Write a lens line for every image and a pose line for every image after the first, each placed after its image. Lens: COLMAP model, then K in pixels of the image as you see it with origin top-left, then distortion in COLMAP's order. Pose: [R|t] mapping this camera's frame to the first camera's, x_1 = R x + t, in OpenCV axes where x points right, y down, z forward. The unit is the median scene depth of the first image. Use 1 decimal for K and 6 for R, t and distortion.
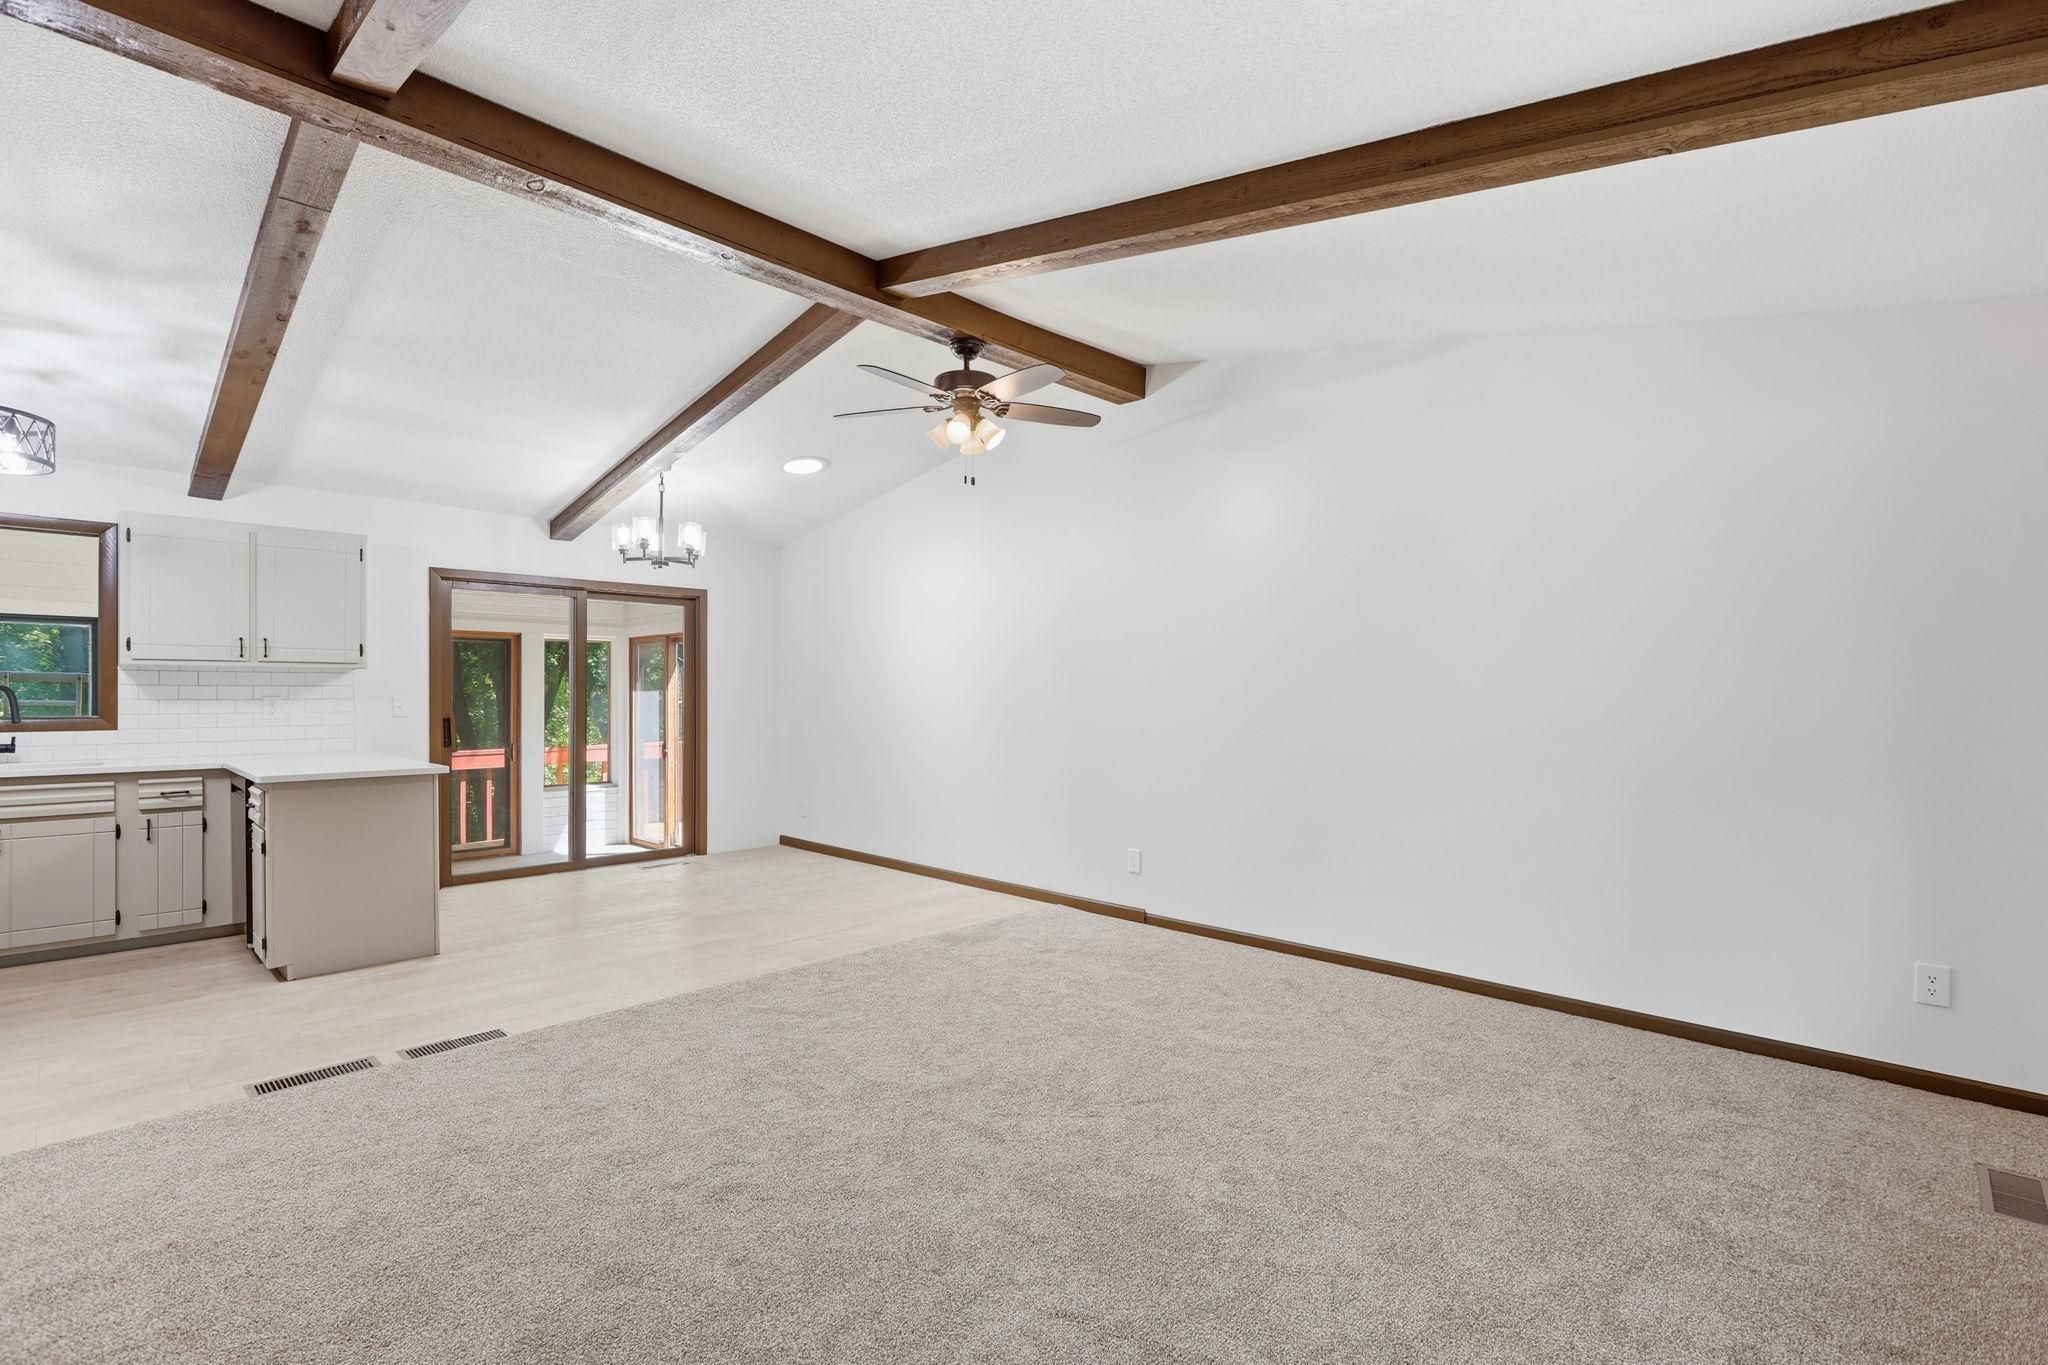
lens RADIAL K [[929.6, 0, 1028.6], [0, 929.6, 691.6], [0, 0, 1]] dist [-0.000914, -0.000093]
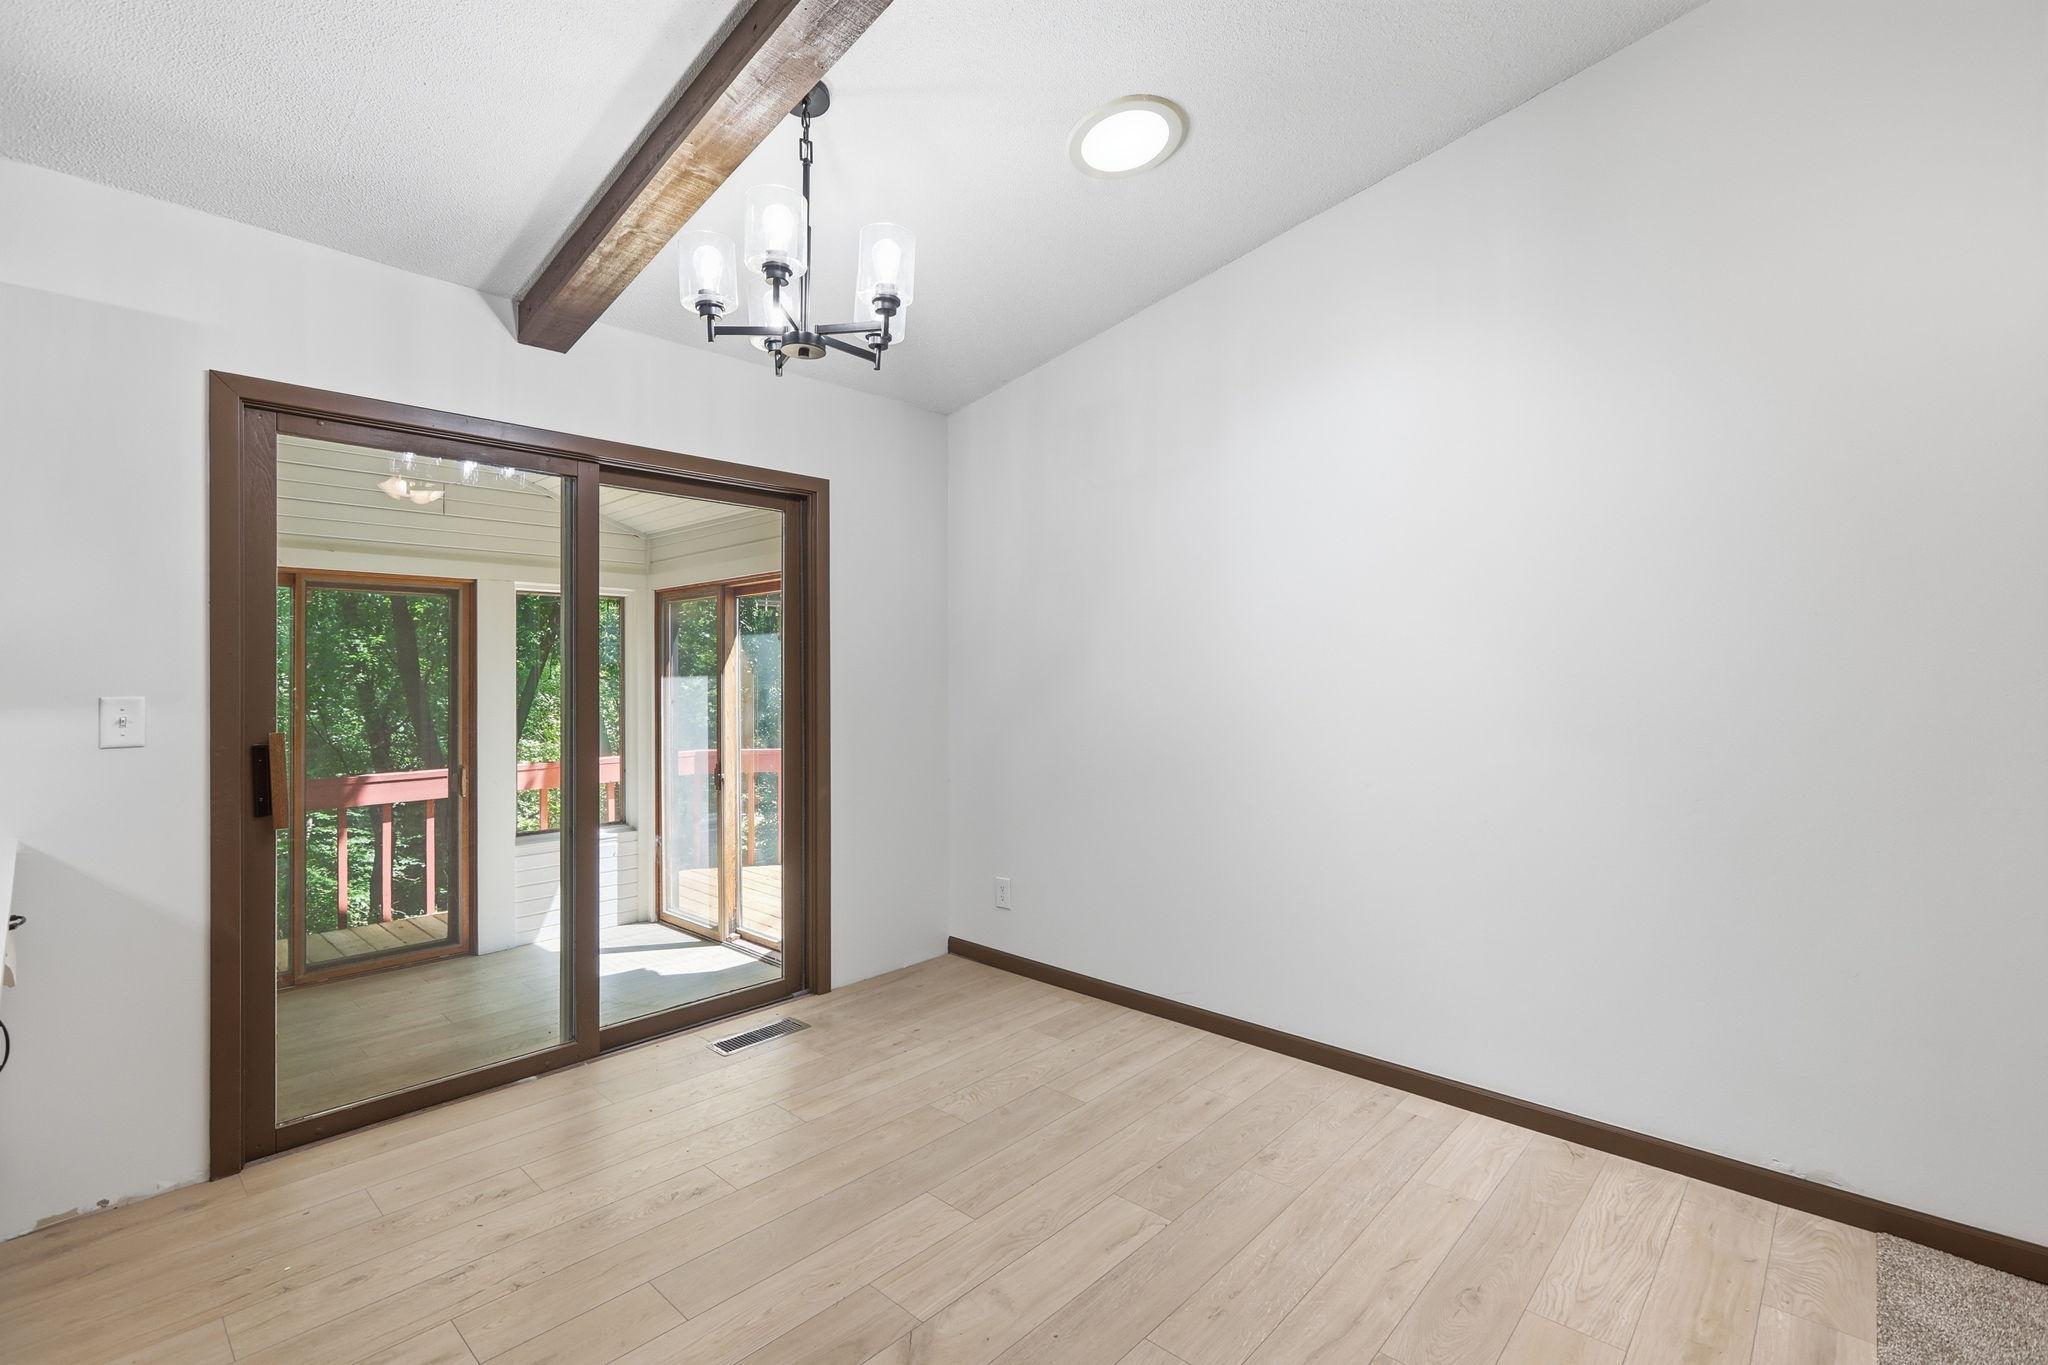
lens RADIAL K [[911.9, 0, 1025.6], [0, 911.9, 675.2], [0, 0, 1]] dist [-0.000535, -0.000272]
pose [[0.999811, -0.003941, 0.019029, -0.245642], [0.003921, 0.999992, 0.001072, -0.001455], [-0.019033, -0.000997, 0.999818, 0.489258]]
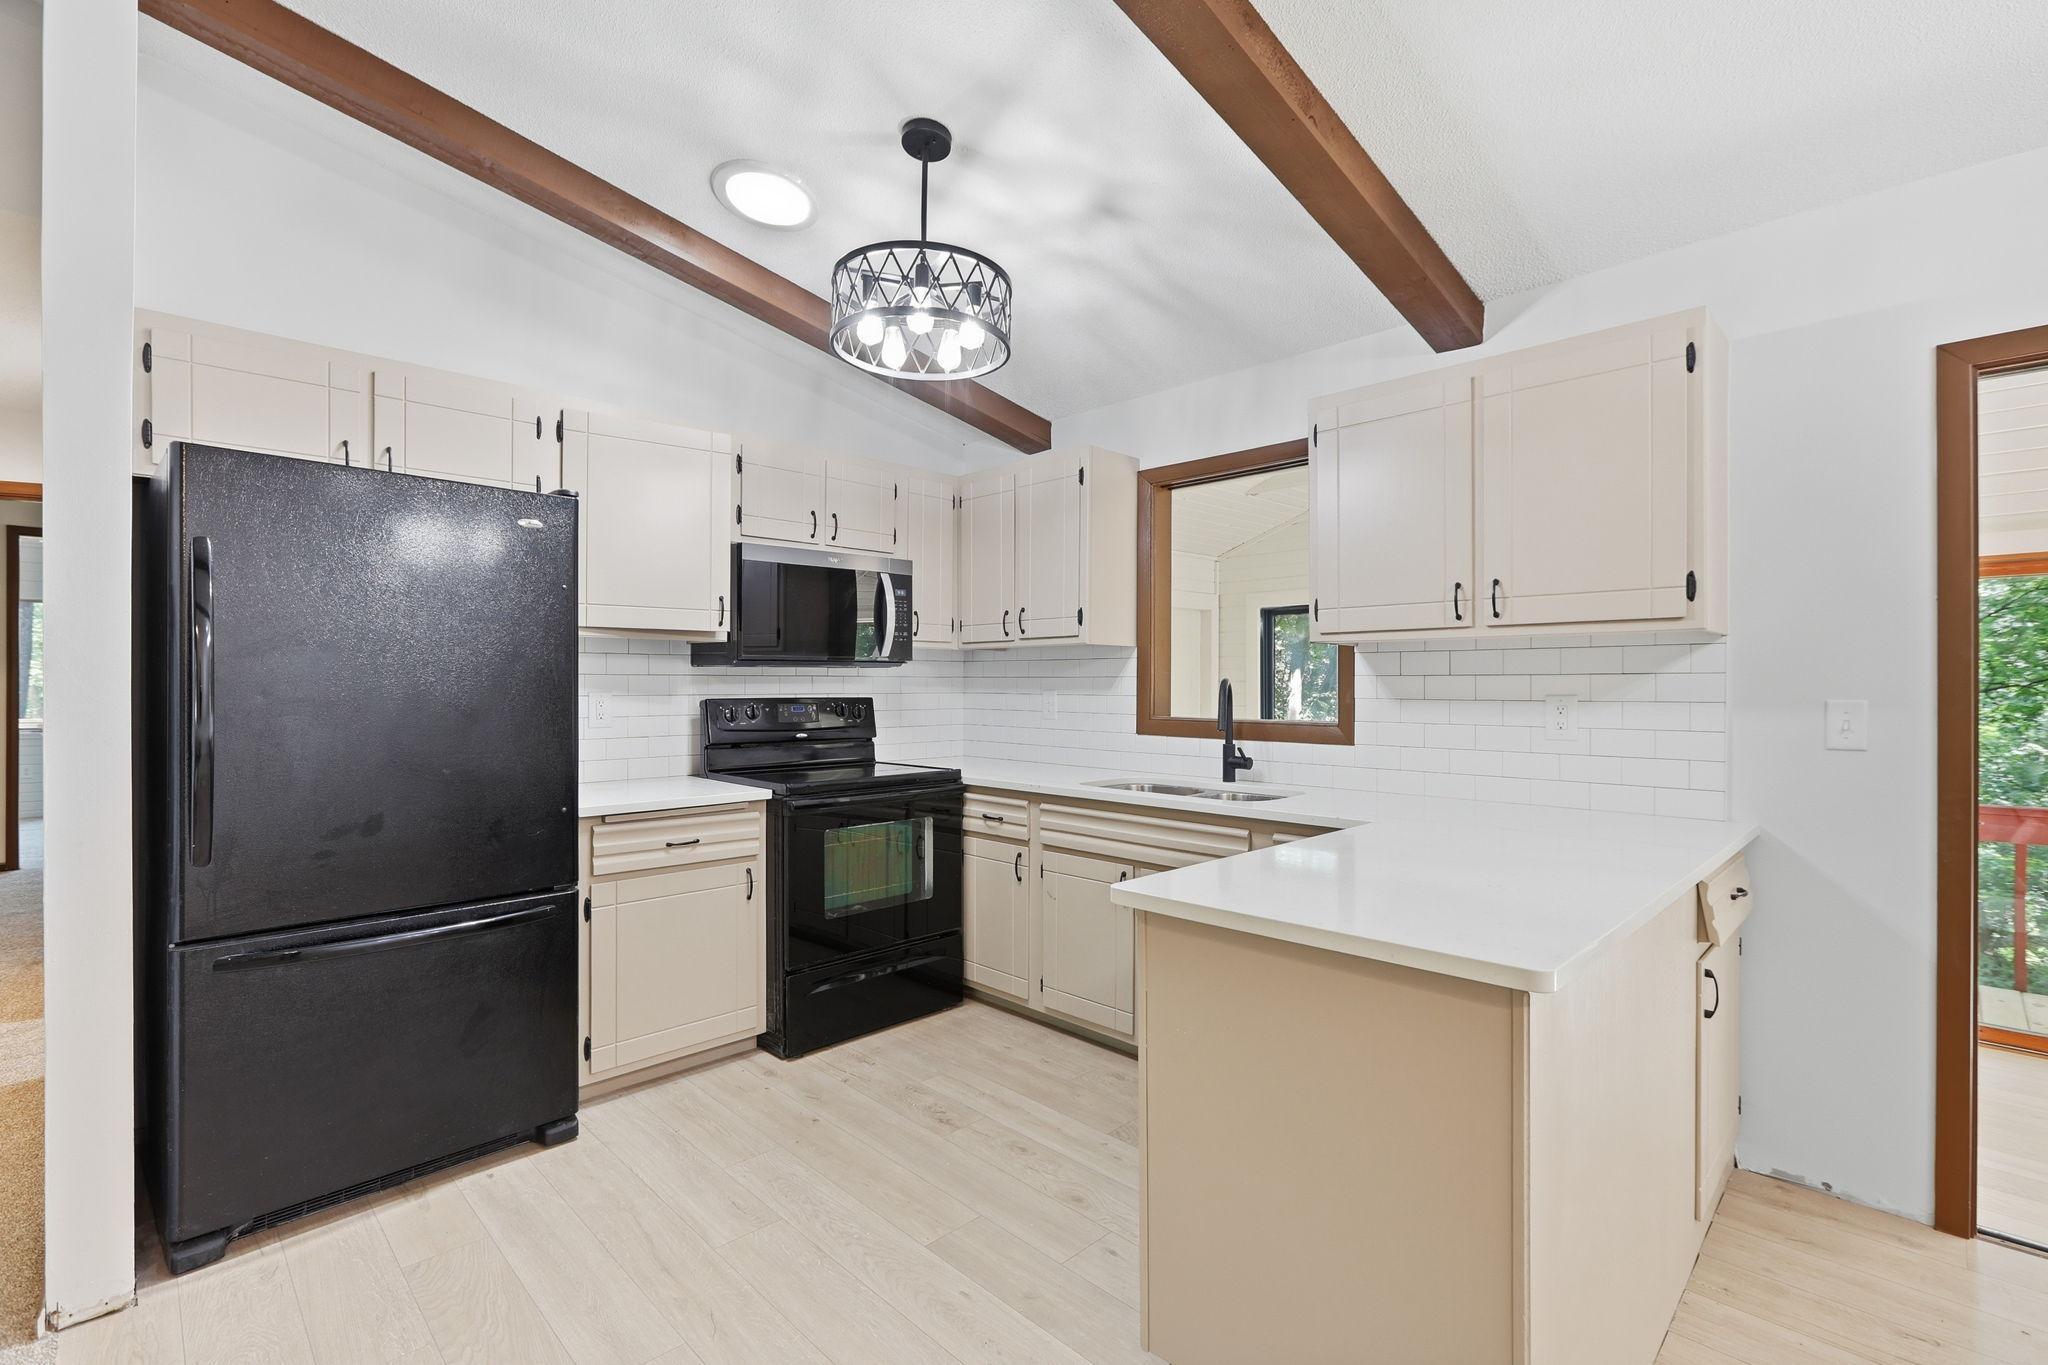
lens RADIAL K [[917.8, 0, 1024.0], [0, 917.8, 682.5], [0, 0, 1]] dist [-0.000178, 0.000094]
pose [[-0.013696, -0.004076, -0.999898, -0.225160], [-0.000241, 0.999992, -0.004073, 0.000216], [0.999906, 0.000185, -0.013697, 0.523788]]
